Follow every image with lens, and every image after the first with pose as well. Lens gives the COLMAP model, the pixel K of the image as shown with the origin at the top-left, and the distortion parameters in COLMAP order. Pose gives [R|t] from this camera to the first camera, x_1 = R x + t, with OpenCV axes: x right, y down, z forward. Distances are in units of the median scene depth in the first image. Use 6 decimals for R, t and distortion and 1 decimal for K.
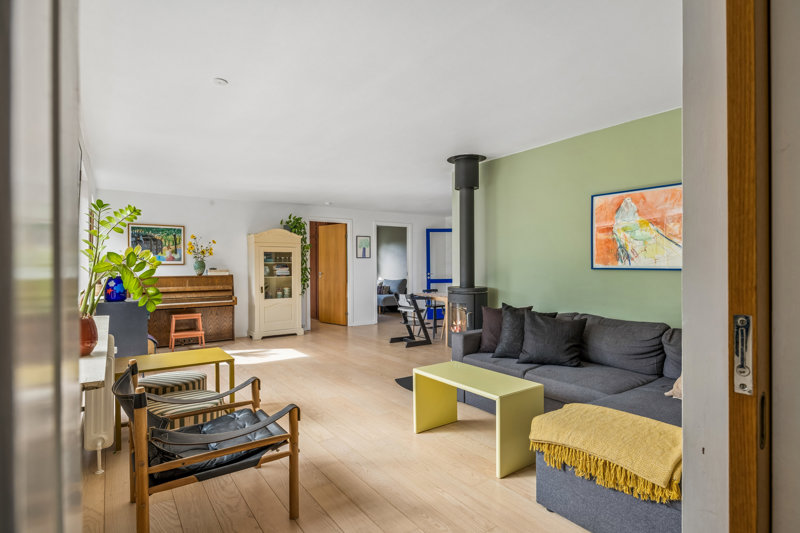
lens RADIAL K [[432.2, 0, 402.1], [0, 432.2, 266.1], [0, 0, 1]] dist [-0.008224, -0.001718]
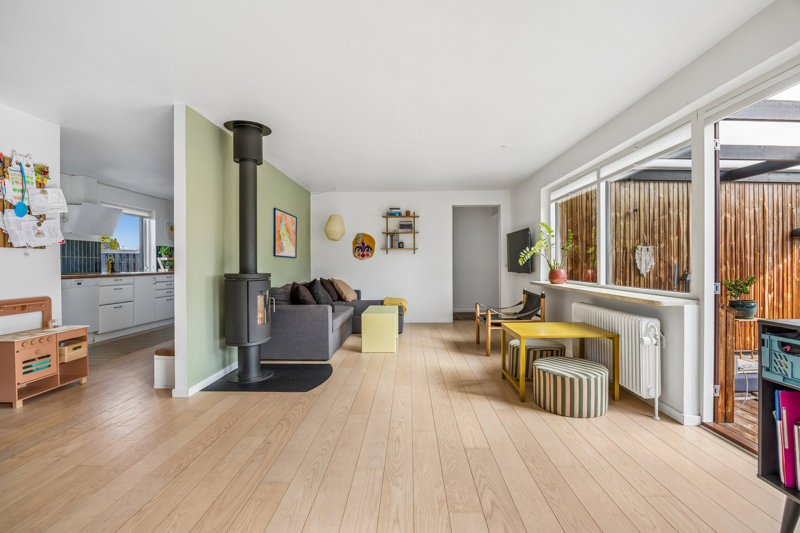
lens RADIAL K [[345.3, 0, 401.5], [0, 345.3, 264.5], [0, 0, 1]] dist [-0.020334, 0.000679]
pose [[-0.811706, 0.008253, 0.584008, -0.358423], [0.008597, 0.999961, -0.002182, 0.024453], [-0.584003, 0.003249, -0.811745, 0.964871]]
